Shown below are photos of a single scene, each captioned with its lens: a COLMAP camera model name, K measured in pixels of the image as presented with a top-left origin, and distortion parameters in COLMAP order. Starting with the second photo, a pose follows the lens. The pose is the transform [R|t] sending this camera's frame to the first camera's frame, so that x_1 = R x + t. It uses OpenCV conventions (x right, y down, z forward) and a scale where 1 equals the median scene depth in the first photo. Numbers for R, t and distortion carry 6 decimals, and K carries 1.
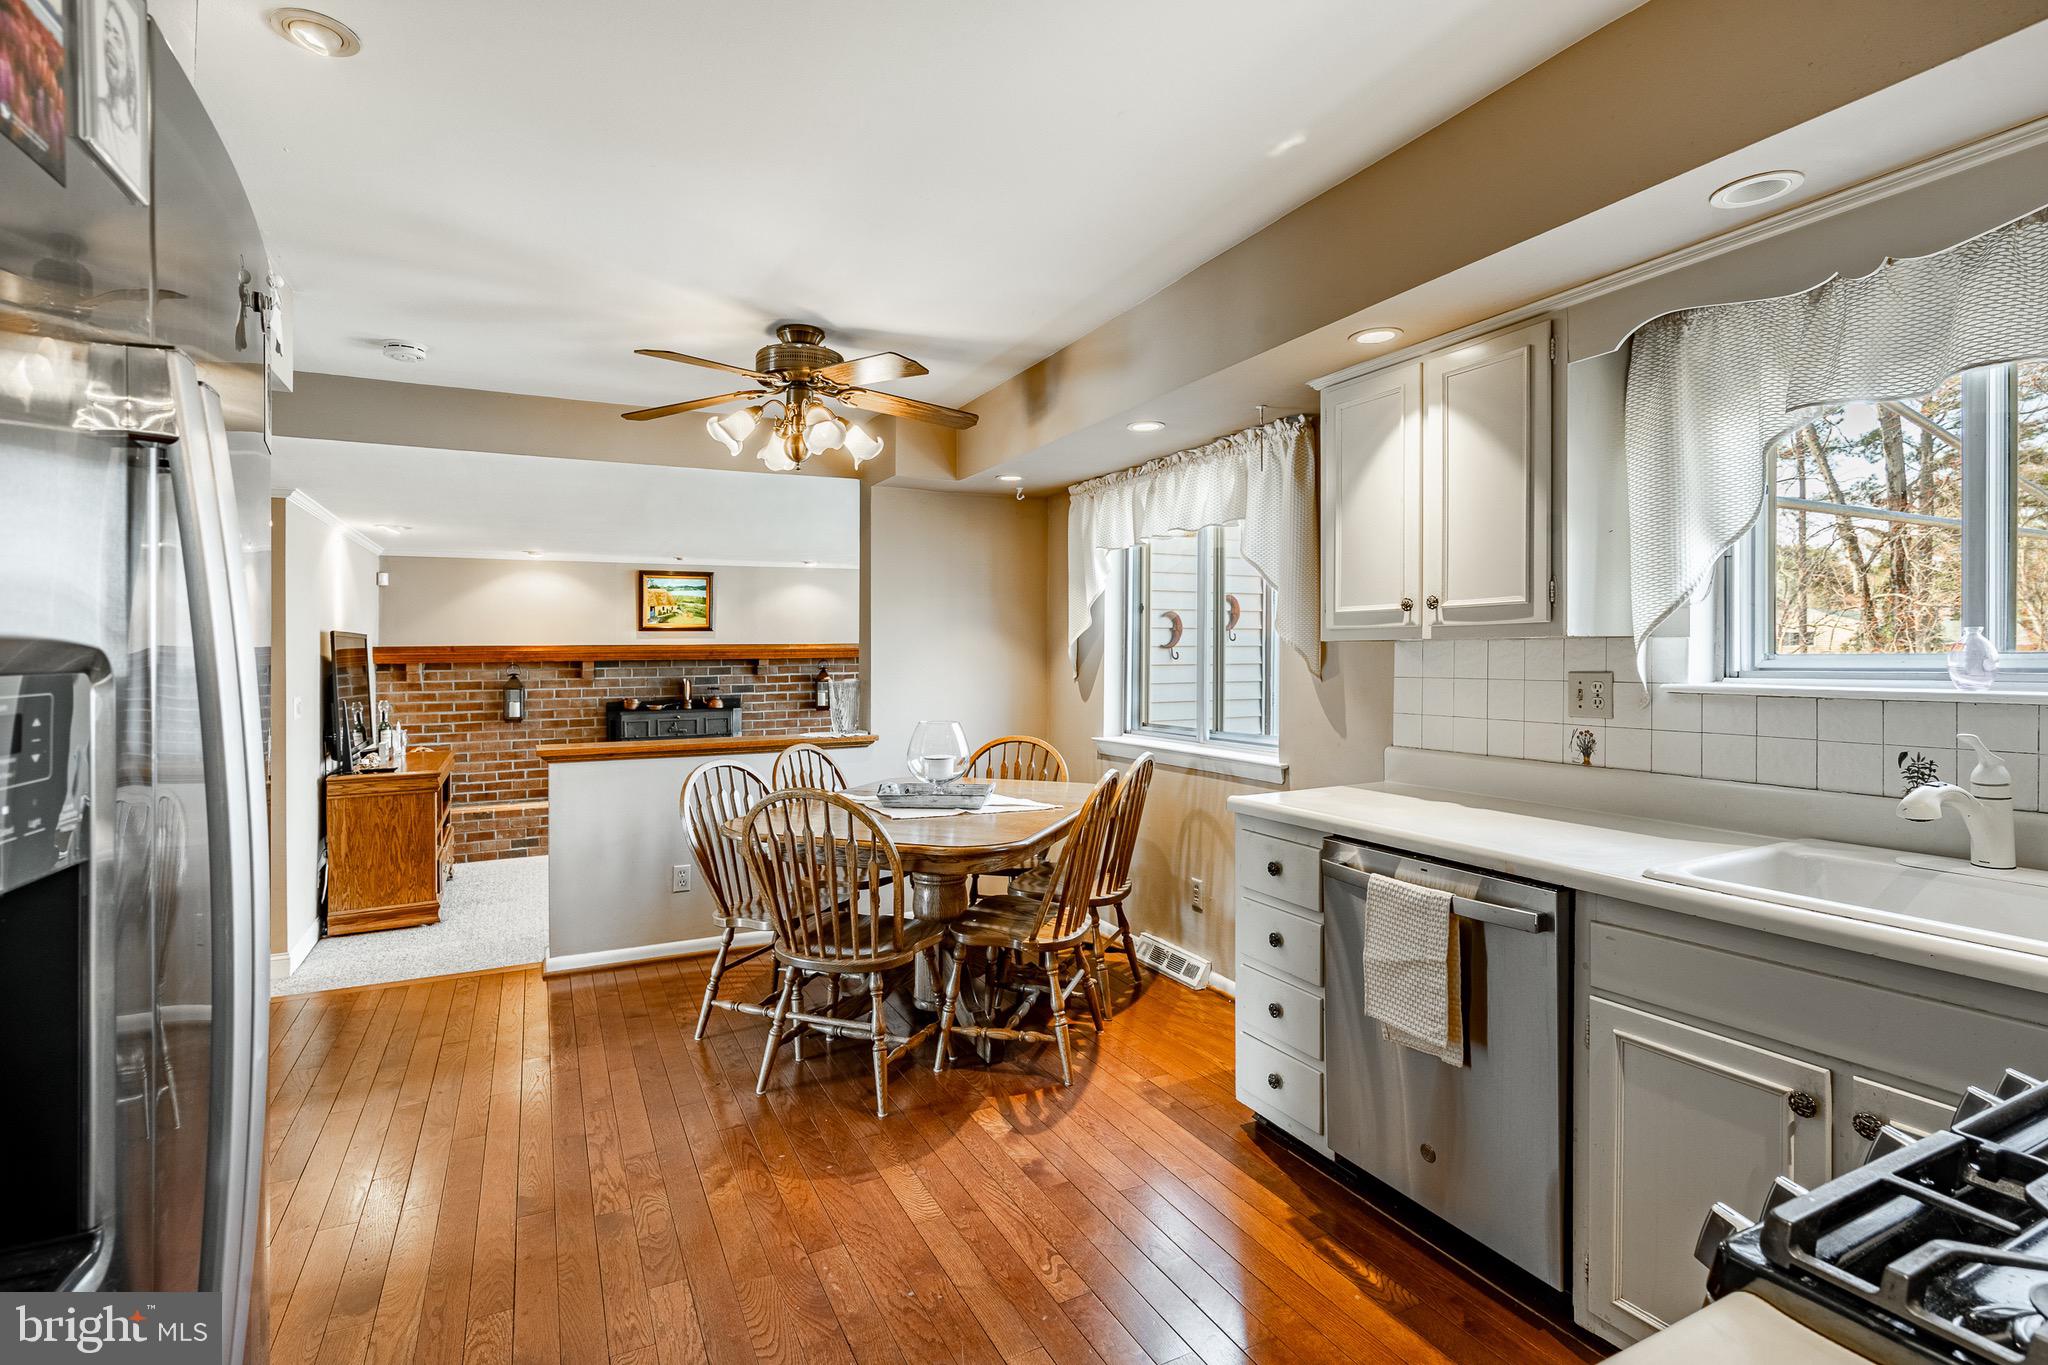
lens RADIAL K [[985.7, 0, 1025.5], [0, 985.7, 646.5], [0, 0, 1]] dist [0.001284, 0.000072]
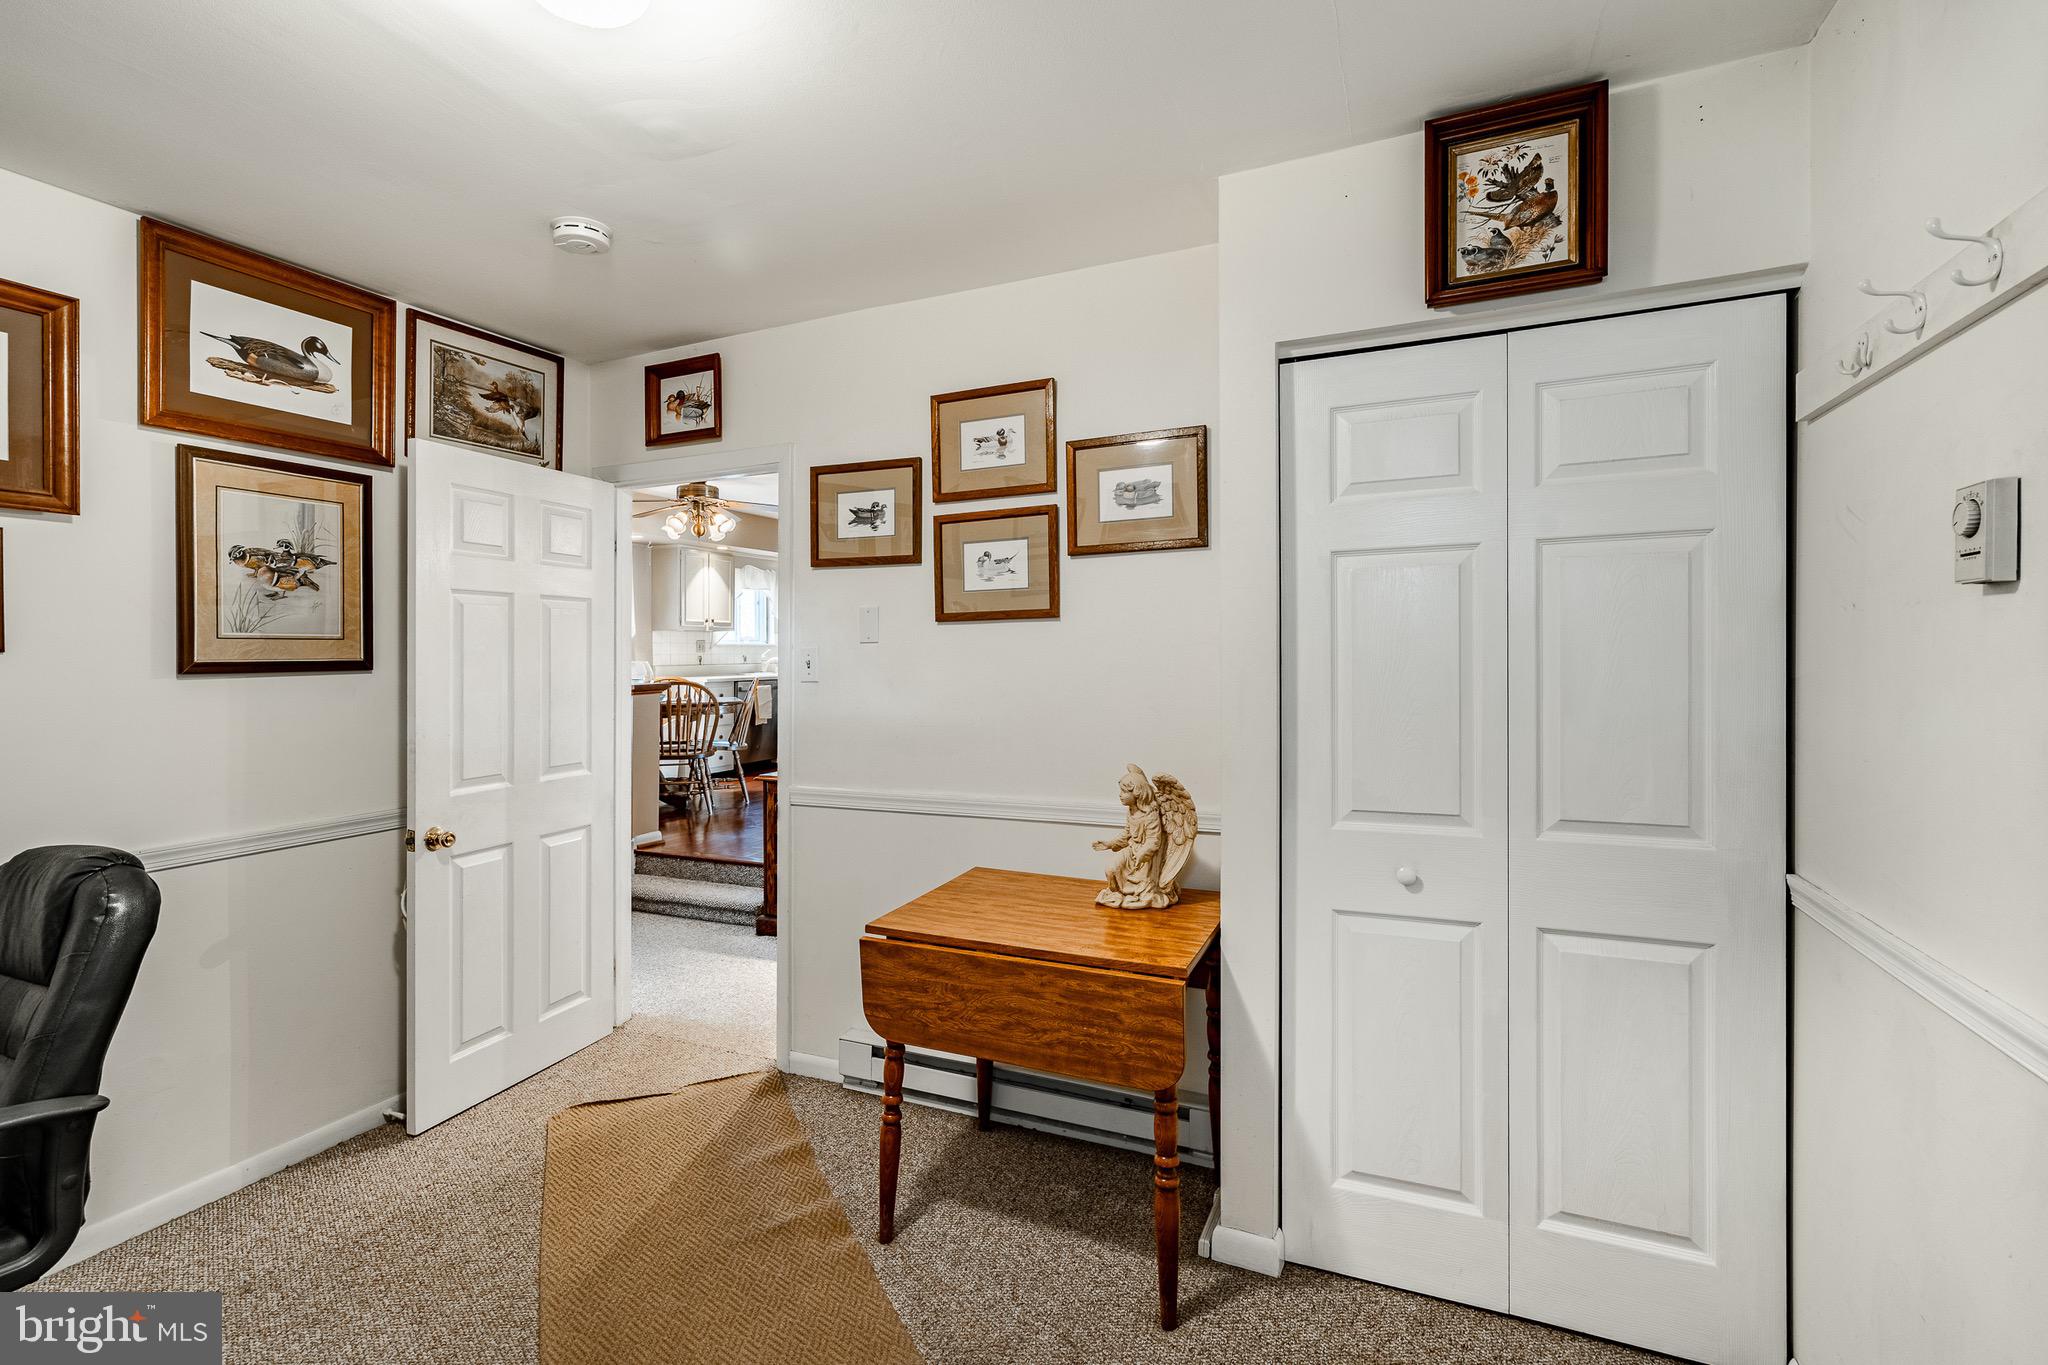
lens RADIAL K [[933.5, 0, 1030.0], [0, 933.5, 659.5], [0, 0, 1]] dist [-0.001503, 0.000165]
pose [[-0.641438, 0.005281, 0.767156, -3.042970], [0.008561, 0.999963, 0.000274, 0.110101], [-0.767127, 0.006744, -0.641460, 2.348600]]
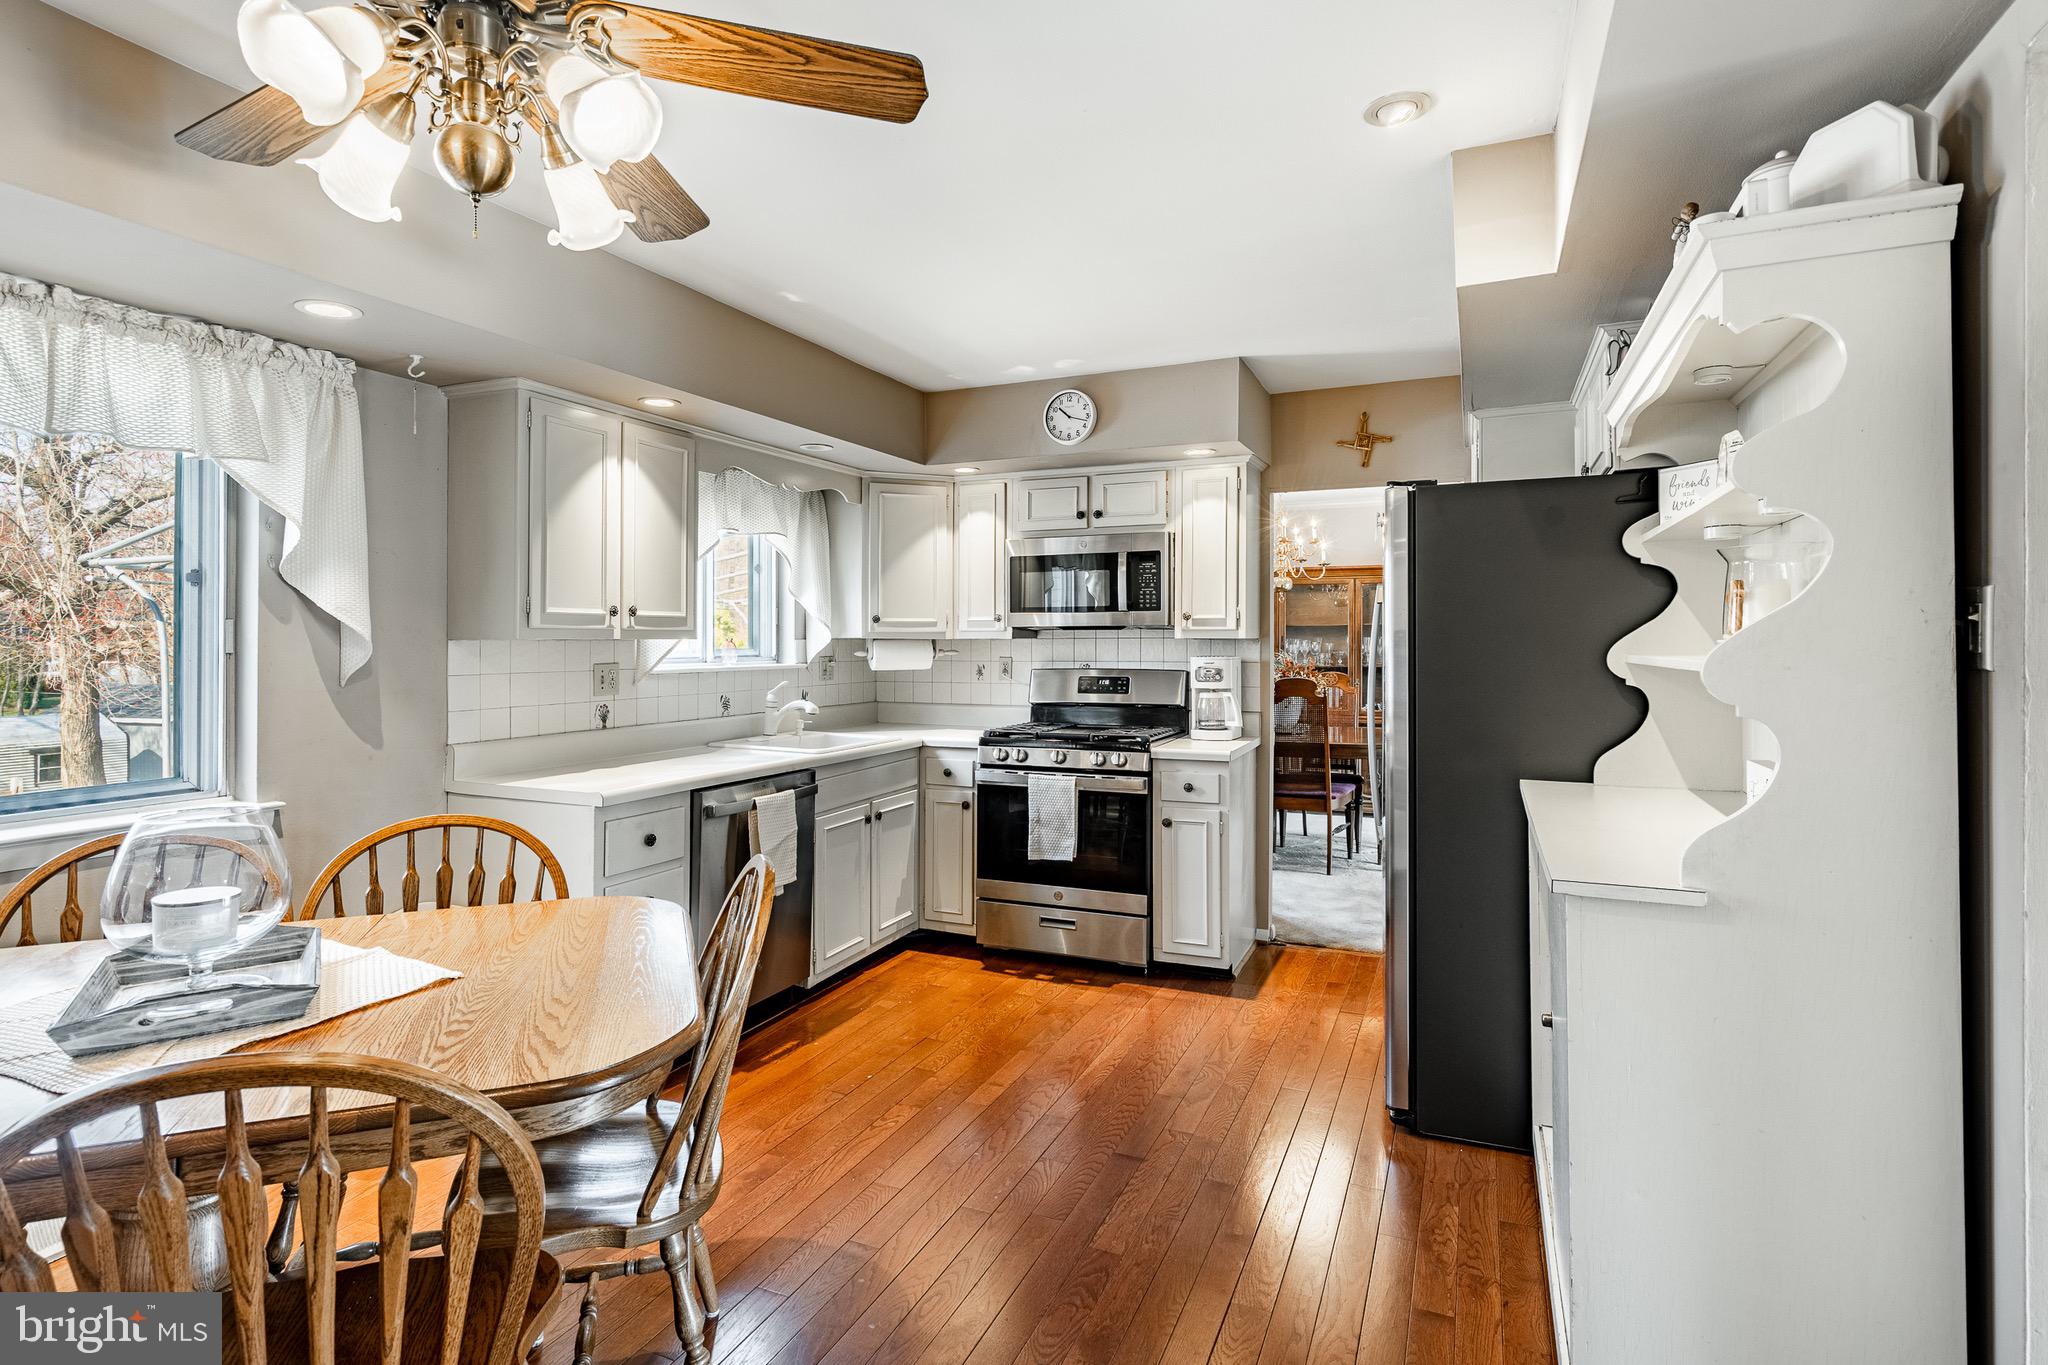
lens RADIAL K [[985.7, 0, 1025.5], [0, 985.7, 646.5], [0, 0, 1]] dist [0.001284, 0.000072]
pose [[-0.631115, 0.006057, 0.775666, -0.936717], [0.002677, 0.999981, -0.005631, 0.010546], [-0.775685, -0.001478, -0.631119, 1.434546]]
